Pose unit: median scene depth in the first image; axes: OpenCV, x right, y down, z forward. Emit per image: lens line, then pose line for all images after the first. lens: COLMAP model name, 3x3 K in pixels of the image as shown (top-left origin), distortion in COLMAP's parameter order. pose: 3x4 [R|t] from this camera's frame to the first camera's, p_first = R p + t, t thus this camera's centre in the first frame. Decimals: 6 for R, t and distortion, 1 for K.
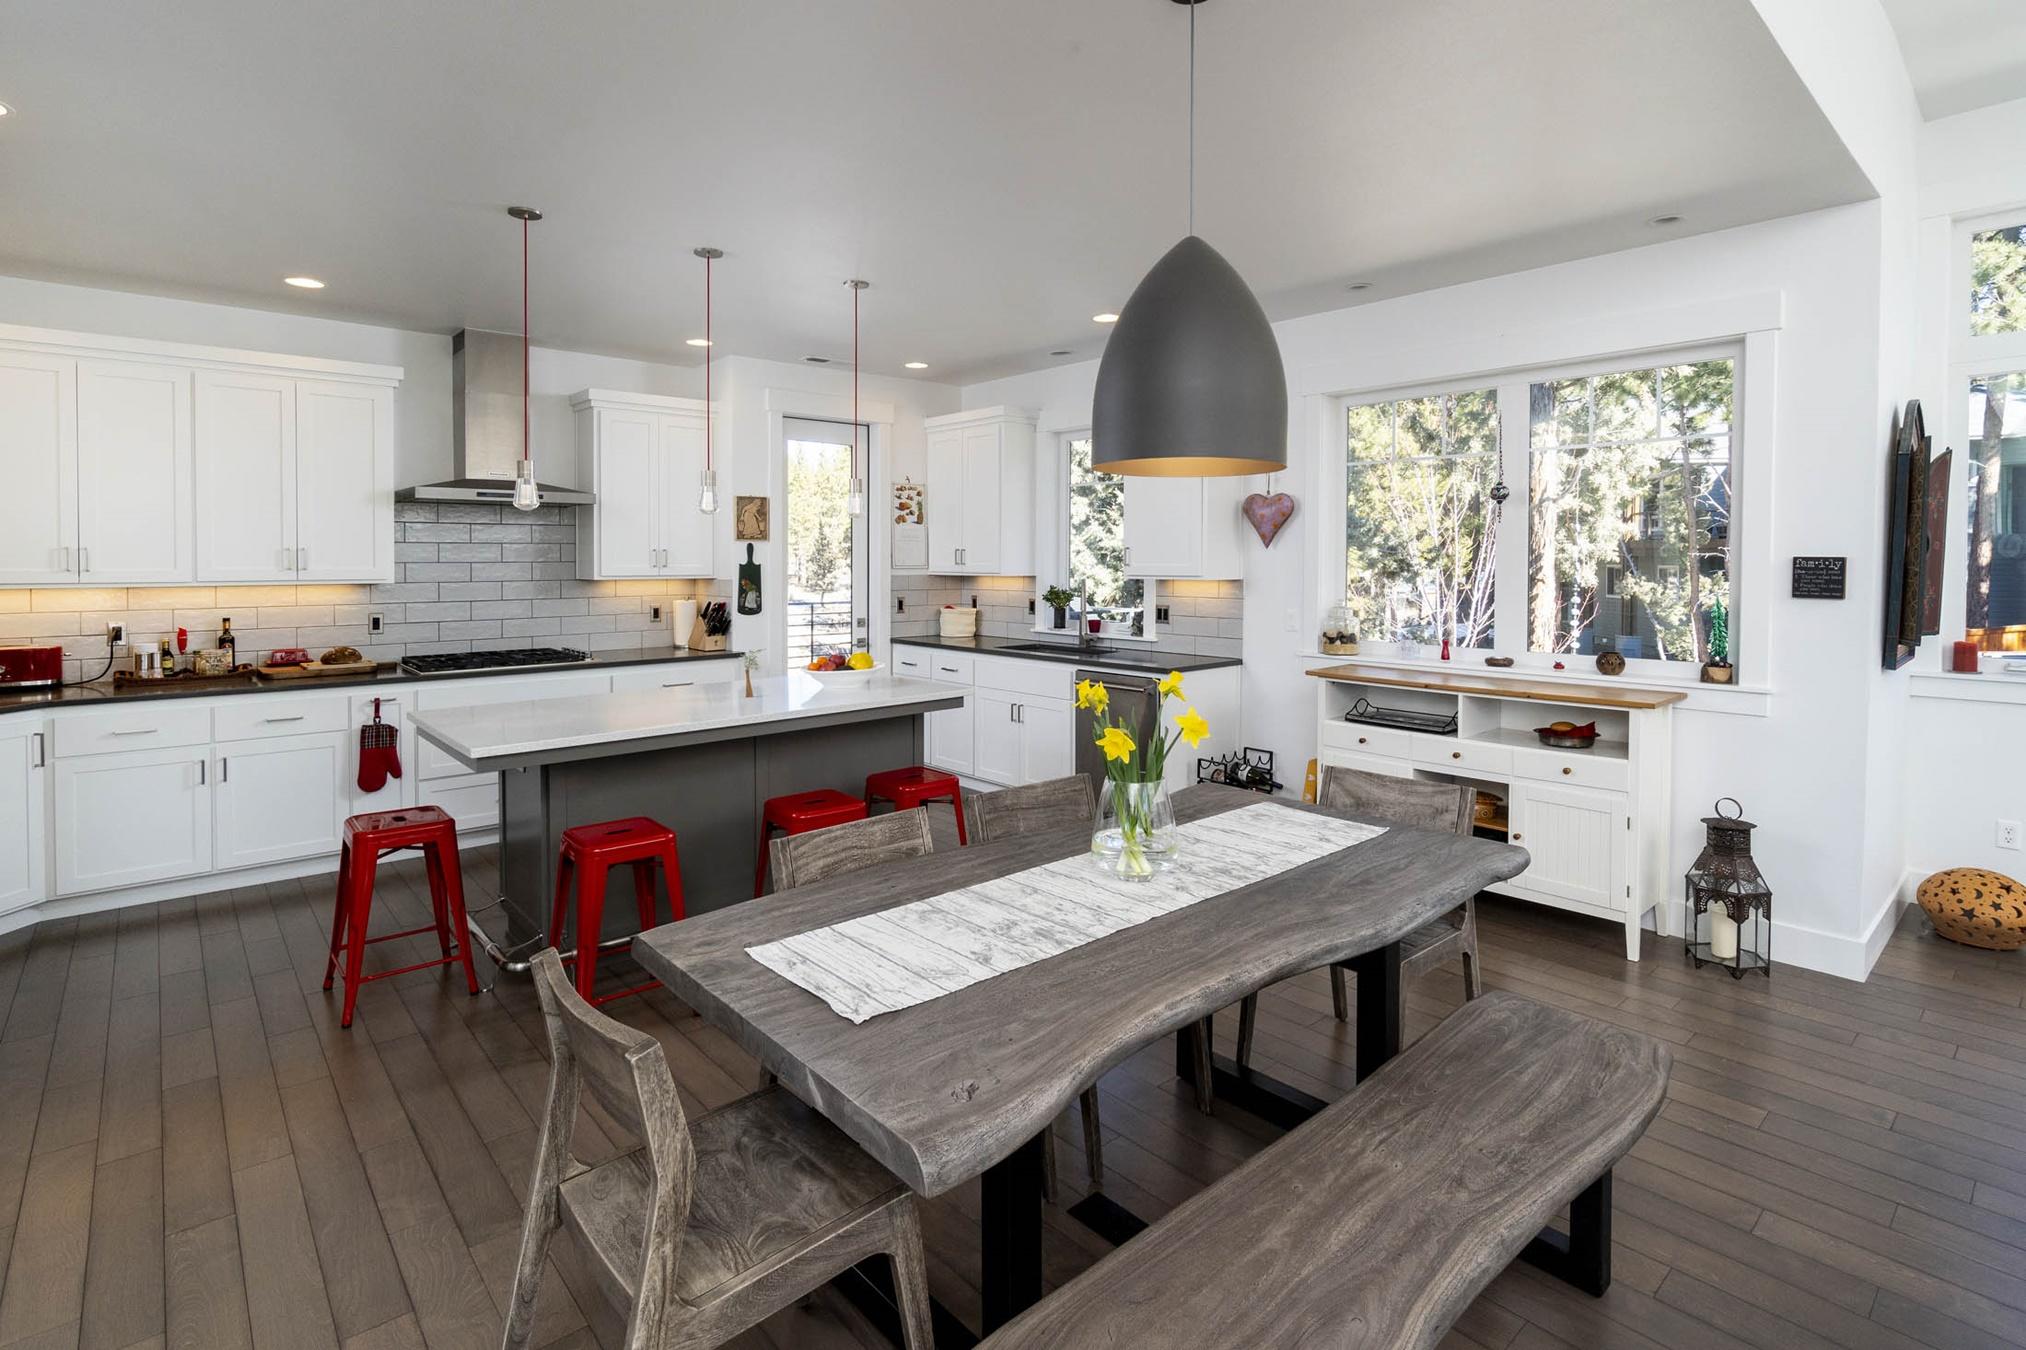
lens RADIAL K [[970.1, 0, 1014.2], [0, 970.1, 674.7], [0, 0, 1]] dist [-0.002662, 0.003429]
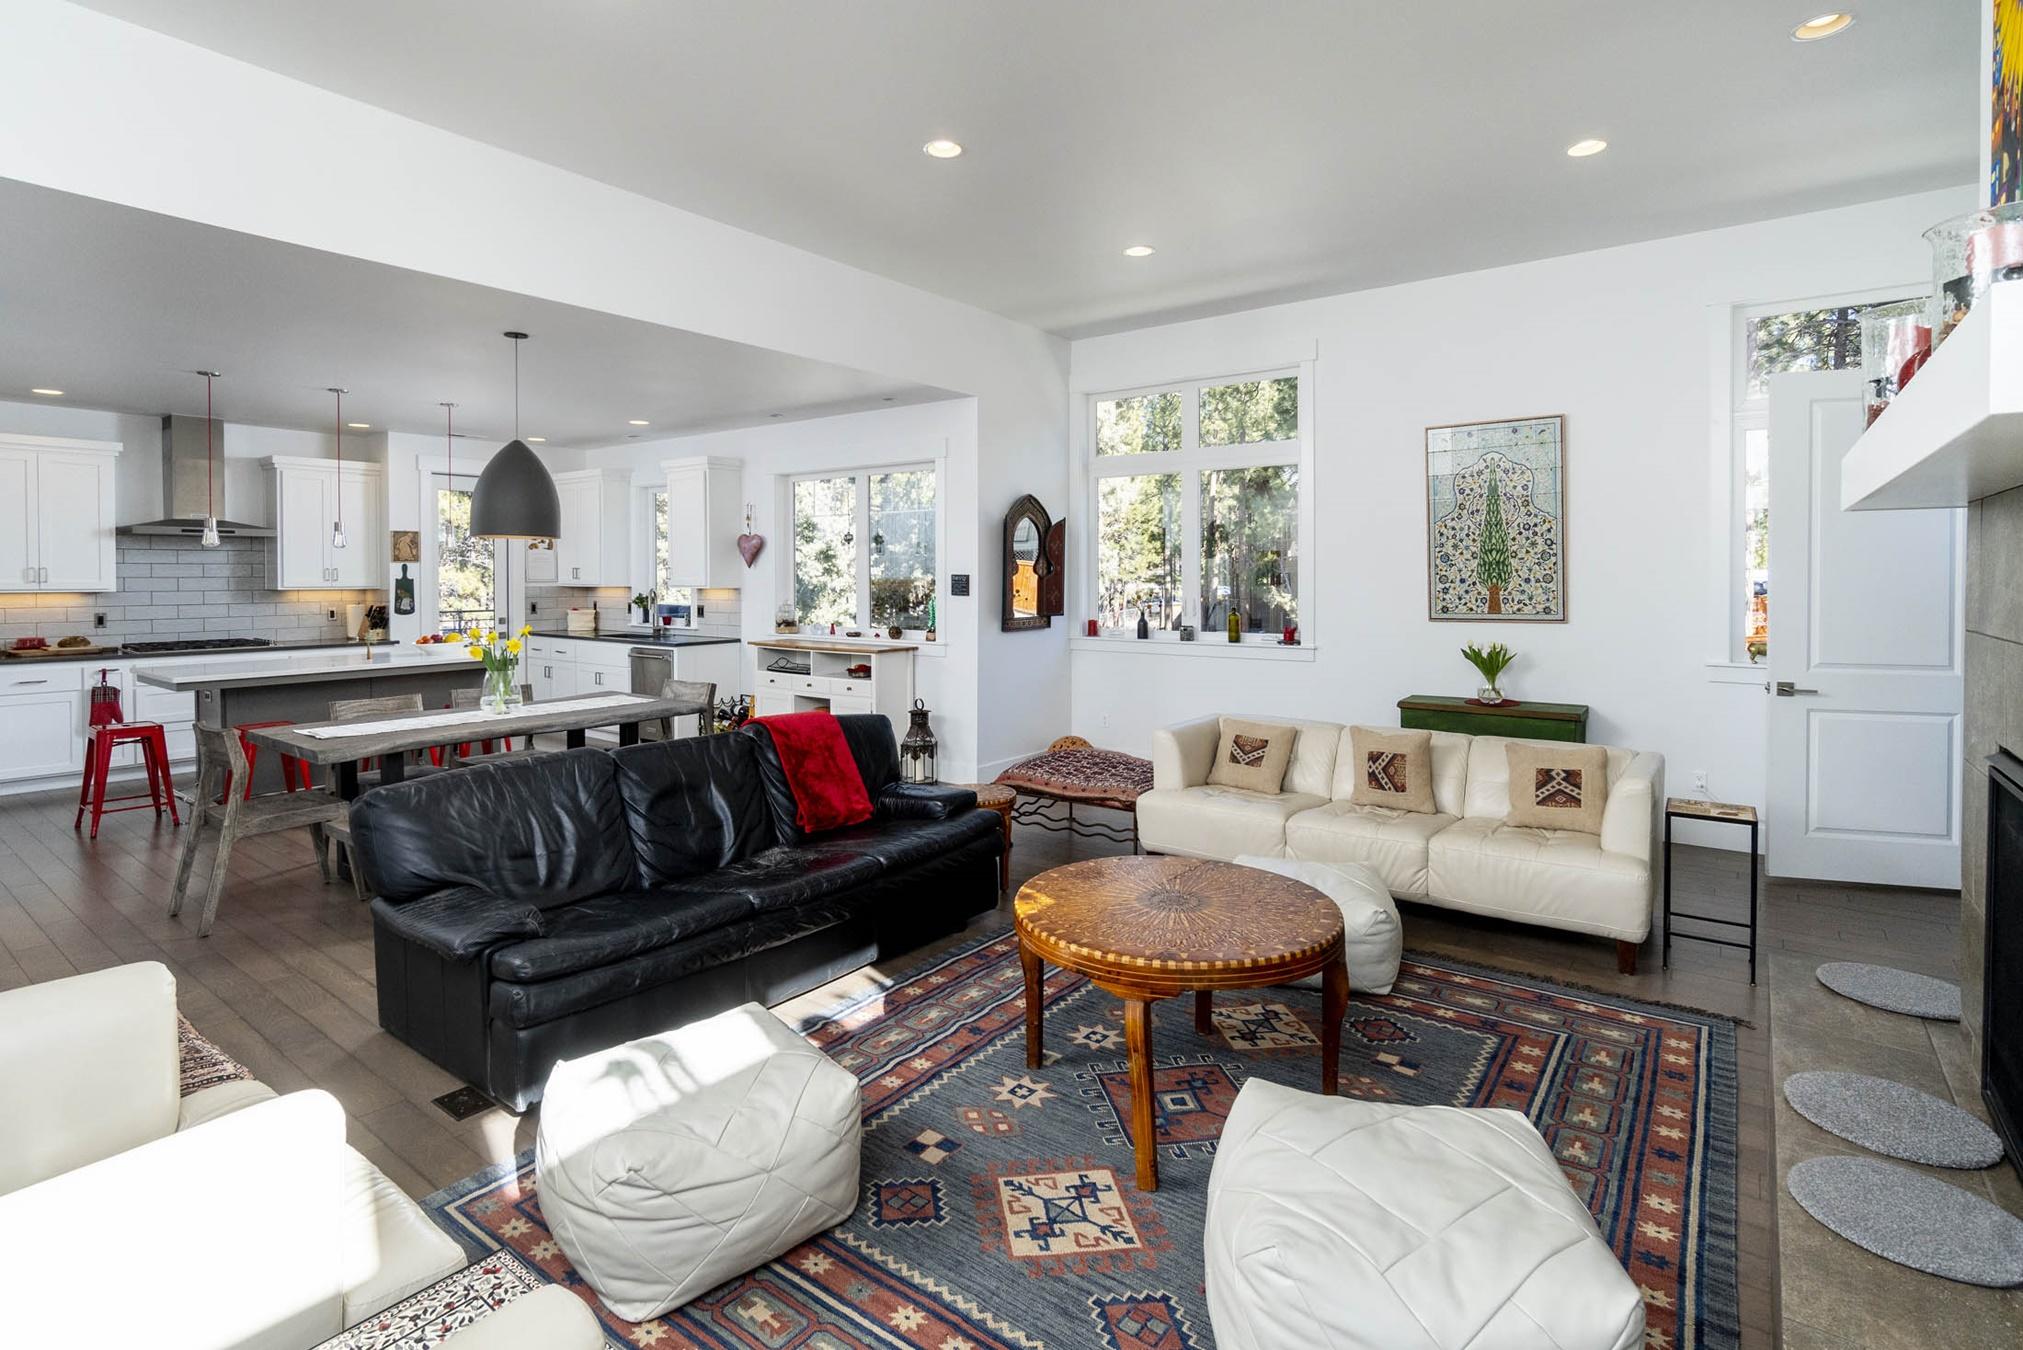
lens RADIAL K [[968.6, 0, 1009.8], [0, 968.6, 662.8], [0, 0, 1]] dist [-0.002662, 0.003429]
pose [[0.980755, -0.016786, 0.194518, 0.331682], [0.021994, 0.999454, -0.024646, 0.066073], [-0.193998, 0.028450, 0.980589, -0.579517]]
